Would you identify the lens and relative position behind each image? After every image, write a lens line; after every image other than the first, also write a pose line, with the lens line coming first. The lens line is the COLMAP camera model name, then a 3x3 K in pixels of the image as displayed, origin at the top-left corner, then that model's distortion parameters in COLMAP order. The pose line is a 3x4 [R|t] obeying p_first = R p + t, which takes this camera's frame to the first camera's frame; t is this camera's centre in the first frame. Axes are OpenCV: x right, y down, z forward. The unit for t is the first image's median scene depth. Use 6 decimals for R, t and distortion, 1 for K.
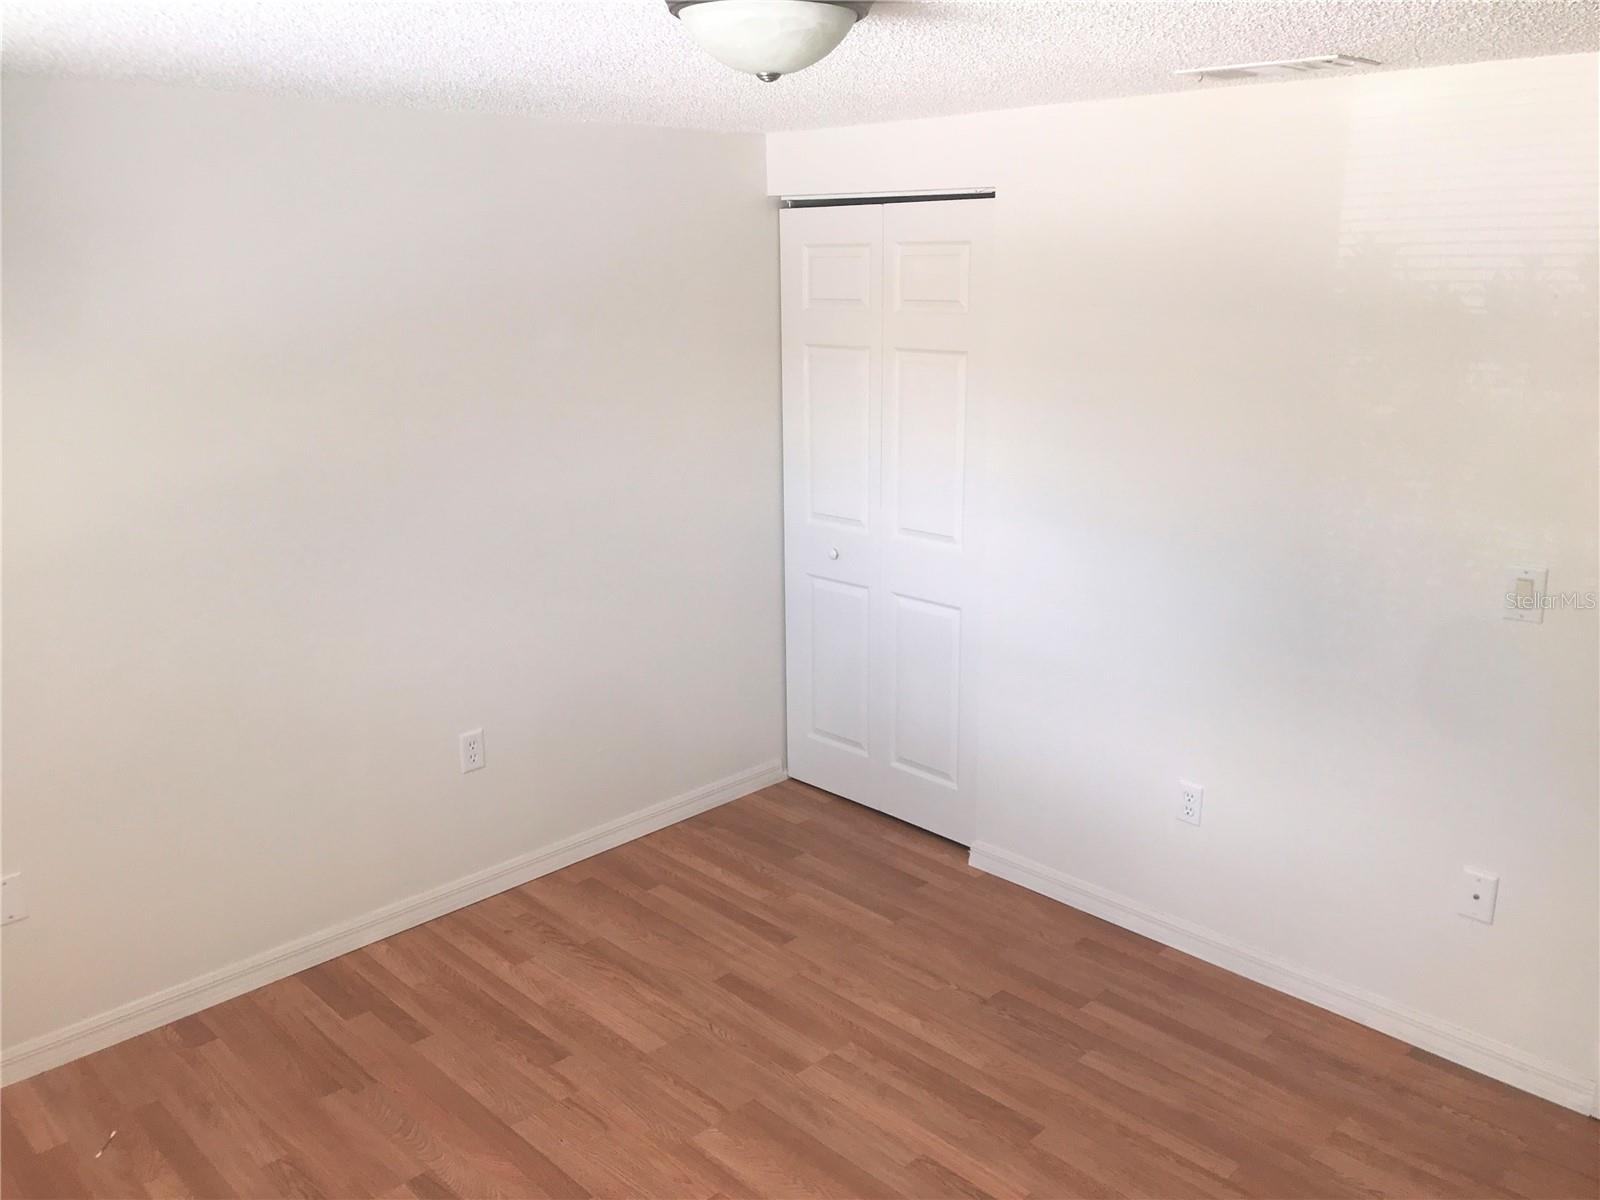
lens RADIAL K [[1331.1, 0, 796.3], [0, 1331.1, 602.5], [0, 0, 1]] dist [0.007678, -0.026327]
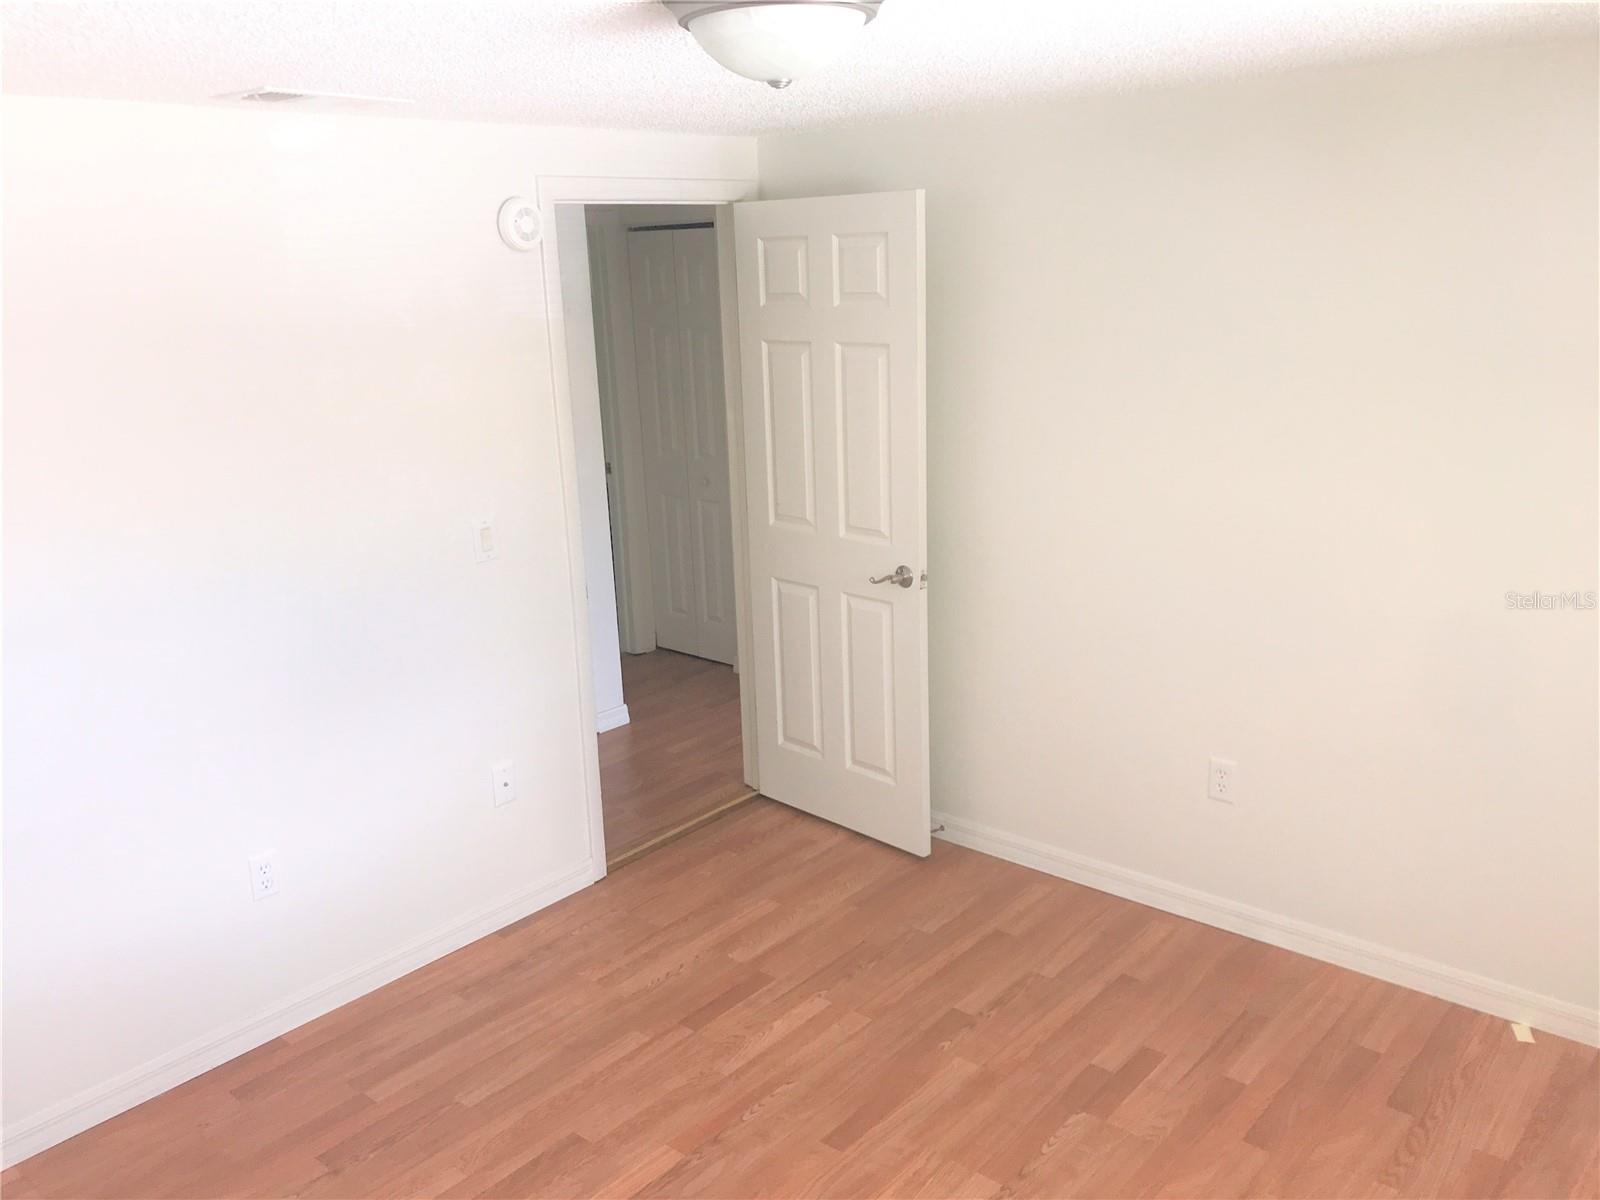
lens RADIAL K [[1331.1, 0, 795.5], [0, 1331.1, 601.9], [0, 0, 1]] dist [0.007678, -0.026327]
pose [[-0.088112, -0.249717, 0.964302, -0.658682], [0.293891, 0.918457, 0.264699, -0.181880], [-0.951769, 0.306723, -0.007537, 0.677761]]
